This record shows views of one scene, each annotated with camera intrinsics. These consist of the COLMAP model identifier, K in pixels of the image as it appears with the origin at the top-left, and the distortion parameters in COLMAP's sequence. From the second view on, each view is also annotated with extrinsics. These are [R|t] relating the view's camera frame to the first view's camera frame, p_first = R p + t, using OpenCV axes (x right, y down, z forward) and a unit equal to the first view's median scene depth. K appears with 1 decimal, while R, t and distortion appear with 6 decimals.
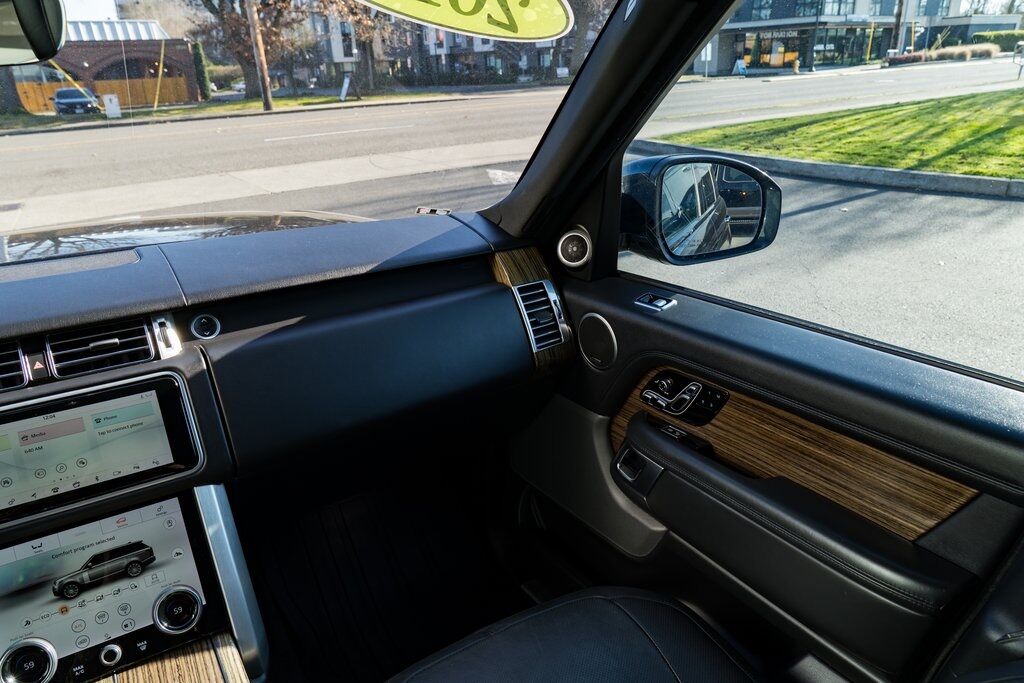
lens RADIAL K [[697.1, 0, 506.6], [0, 697.1, 348.0], [0, 0, 1]] dist [-0.013539, 0.003742]
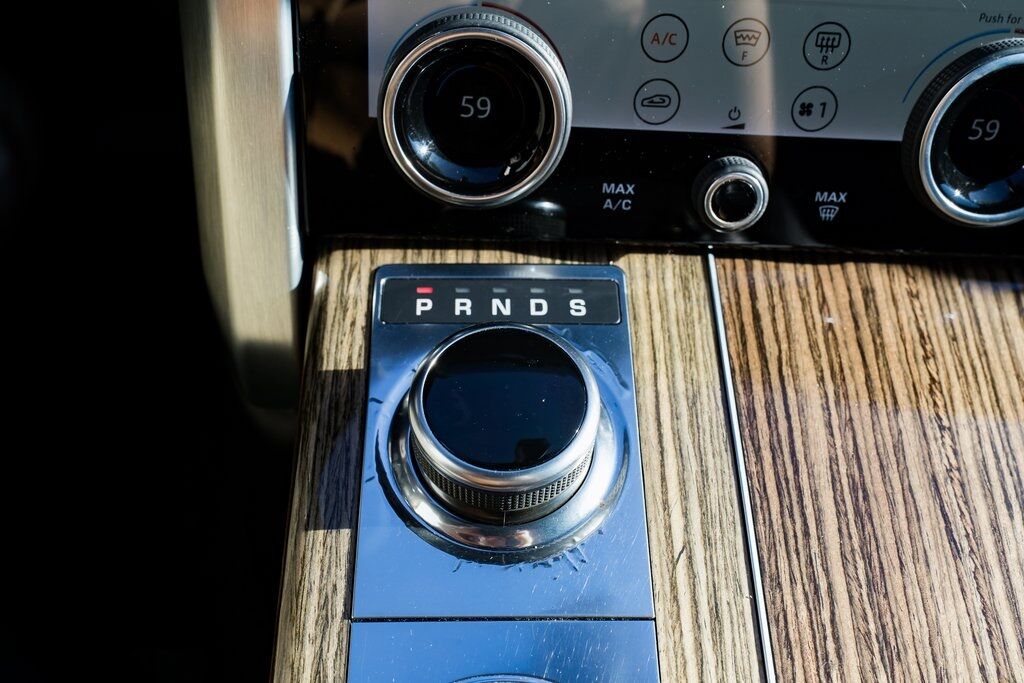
lens RADIAL K [[1054.4, 0, 512.0], [0, 1054.4, 341.5], [0, 0, 1]] dist [0.004087, 0.001461]
pose [[0.845675, 0.502048, -0.181058, -0.467373], [-0.286436, 0.713208, 0.639756, 0.217397], [0.450321, -0.489164, 0.746947, 0.550962]]
